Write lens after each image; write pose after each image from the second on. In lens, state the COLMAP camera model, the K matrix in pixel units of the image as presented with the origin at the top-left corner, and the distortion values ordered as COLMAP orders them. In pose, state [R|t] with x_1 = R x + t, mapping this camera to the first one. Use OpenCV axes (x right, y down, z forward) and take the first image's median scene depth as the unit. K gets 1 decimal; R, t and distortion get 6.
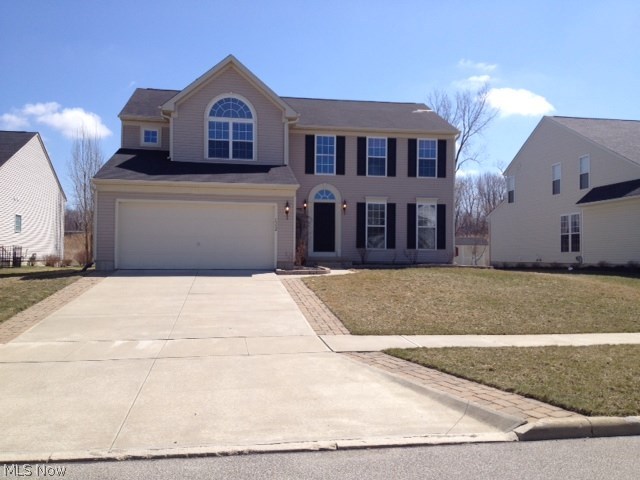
lens RADIAL K [[613.7, 0, 319.2], [0, 613.7, 244.4], [0, 0, 1]] dist [0.240434, -0.566378]
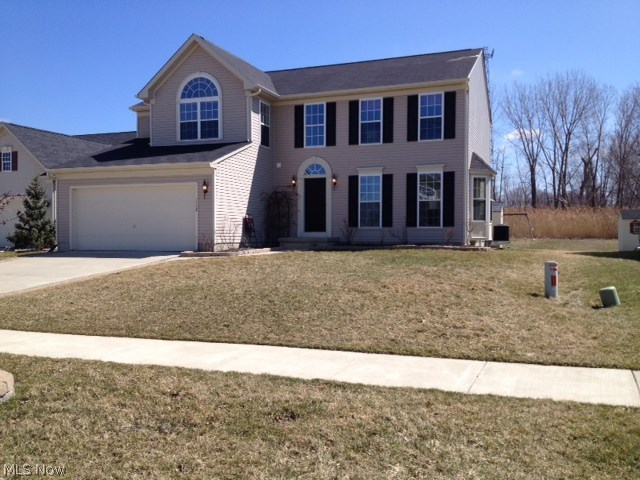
lens RADIAL K [[613.7, 0, 319.2], [0, 613.7, 244.4], [0, 0, 1]] dist [0.240434, -0.566378]
pose [[0.863477, -0.000500, -0.504388, 0.479041], [0.018879, 0.999331, 0.031329, 0.002354], [0.504035, -0.036574, 0.862908, 0.208410]]
